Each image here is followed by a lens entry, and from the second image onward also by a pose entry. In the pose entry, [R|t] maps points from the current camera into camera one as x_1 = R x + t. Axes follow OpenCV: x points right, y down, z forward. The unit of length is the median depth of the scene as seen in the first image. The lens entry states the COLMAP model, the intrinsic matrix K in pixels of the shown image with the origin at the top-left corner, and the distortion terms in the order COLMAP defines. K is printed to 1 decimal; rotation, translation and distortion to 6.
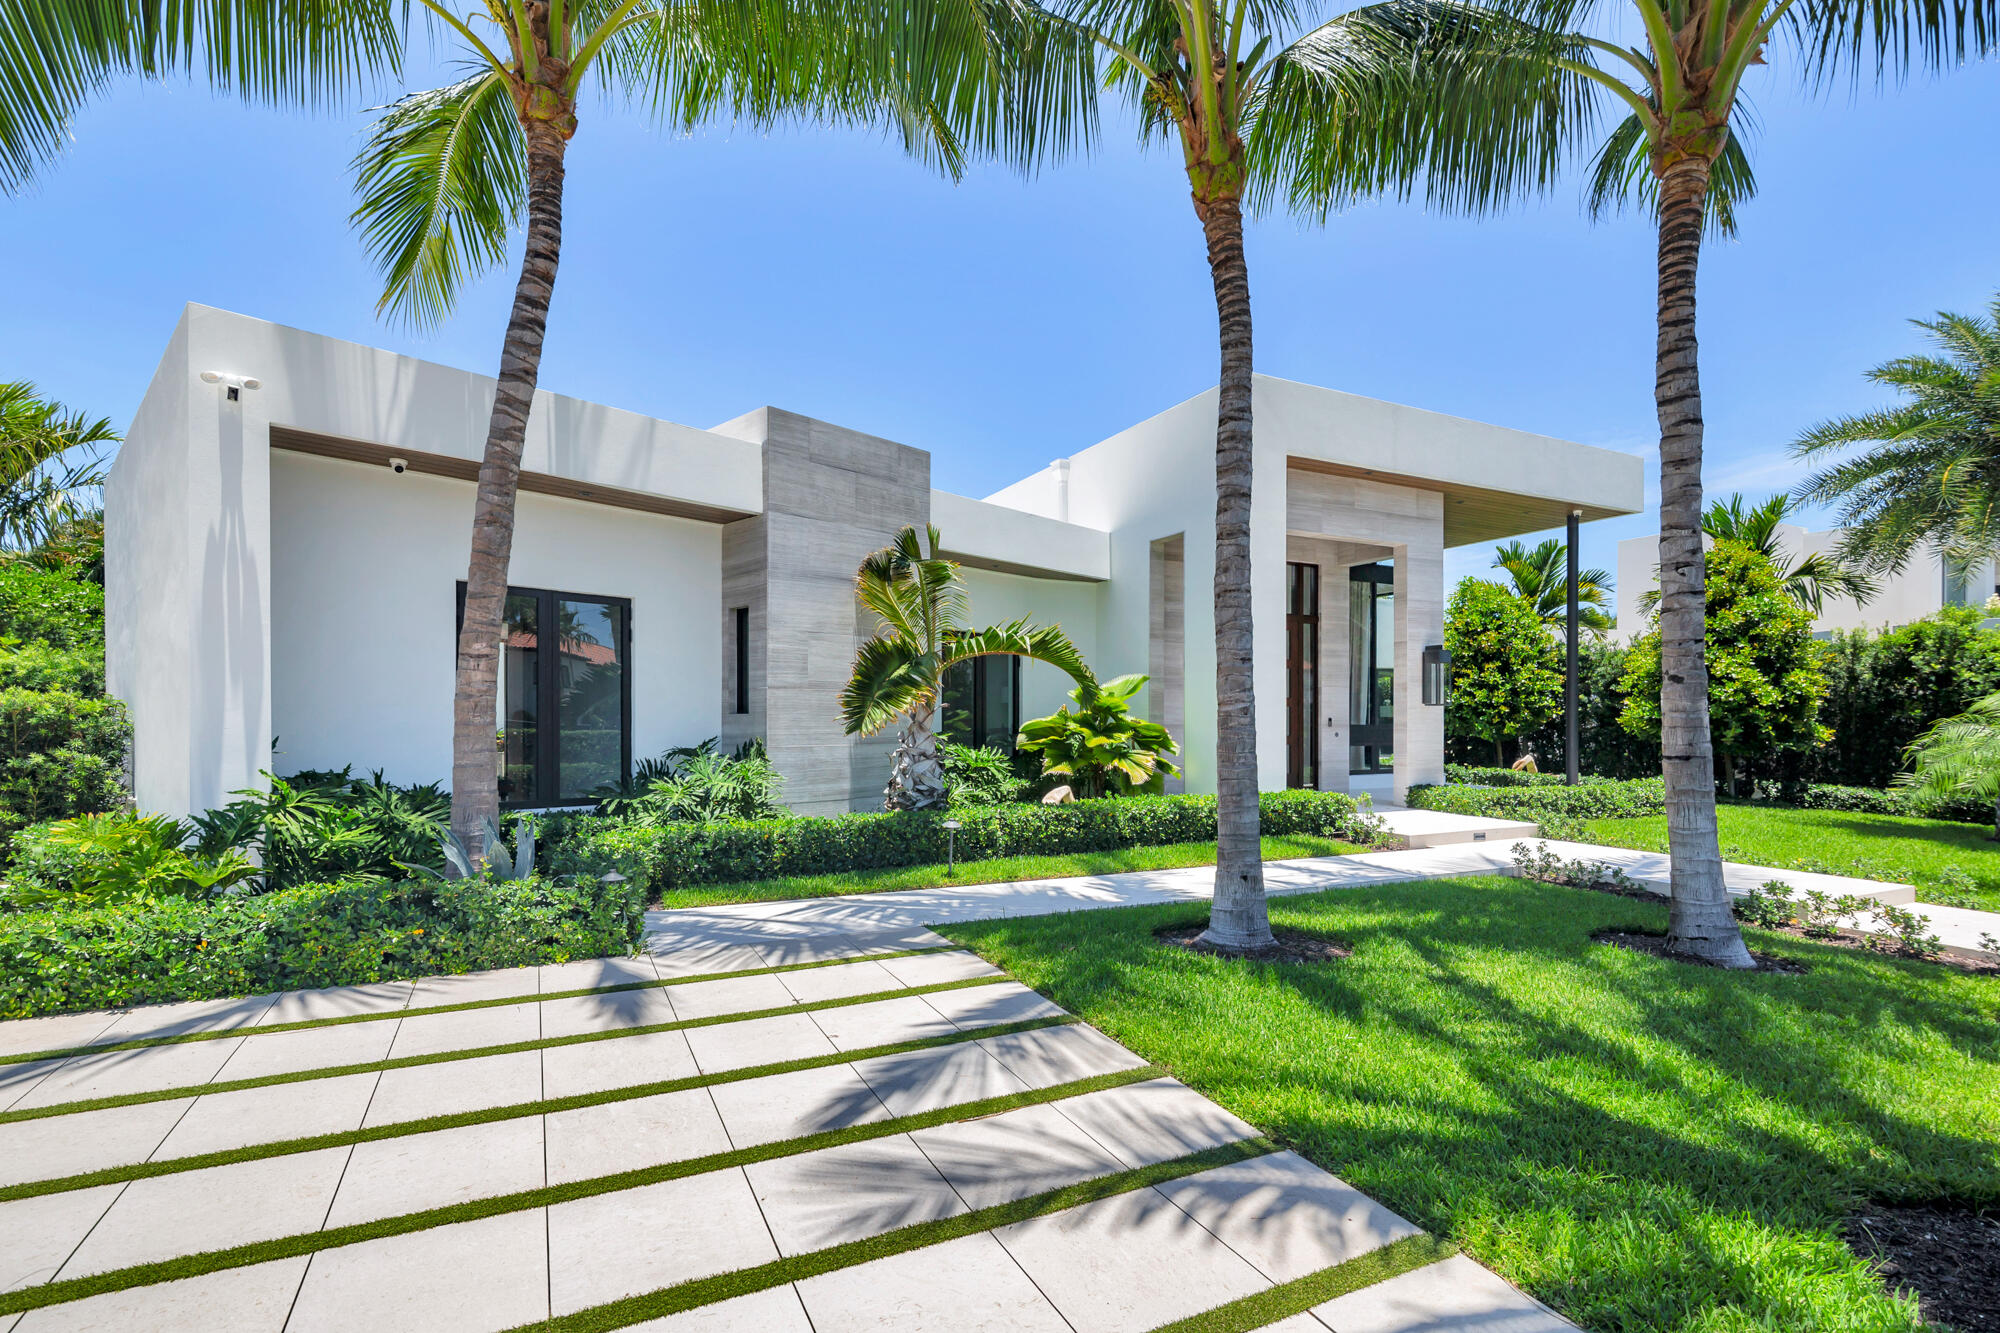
lens RADIAL K [[926.4, 0, 998.9], [0, 926.4, 727.3], [0, 0, 1]] dist [0.001244, -0.000285]
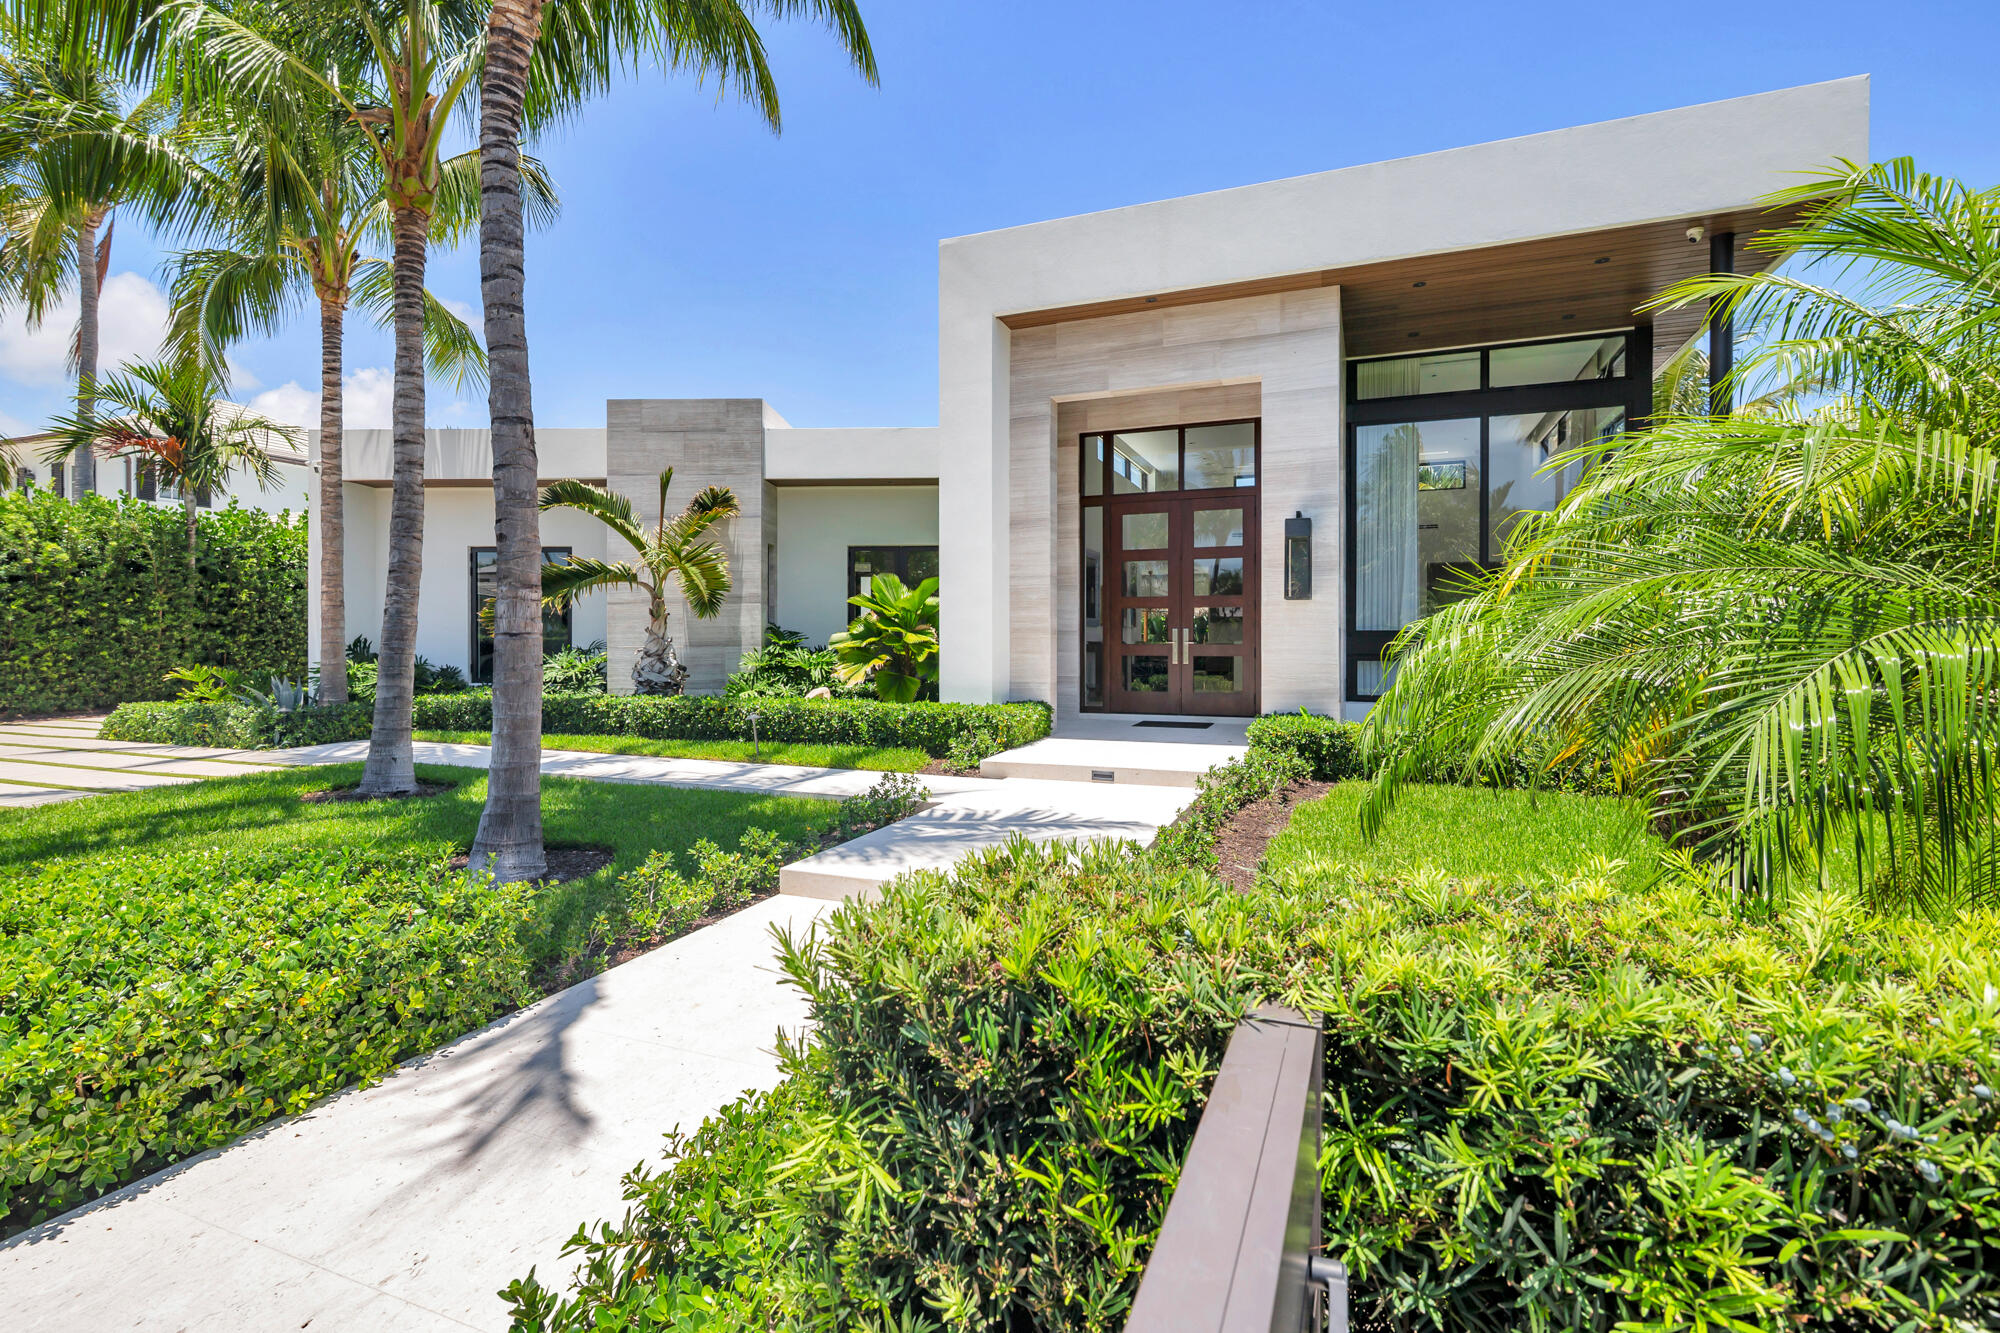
lens RADIAL K [[931.5, 0, 1004.6], [0, 931.5, 648.6], [0, 0, 1]] dist [-0.001684, 0.000040]
pose [[0.662983, 0.006435, -0.748607, 1.053908], [-0.004525, 0.999979, 0.004588, 0.013886], [0.748621, 0.000346, 0.662999, 0.463720]]
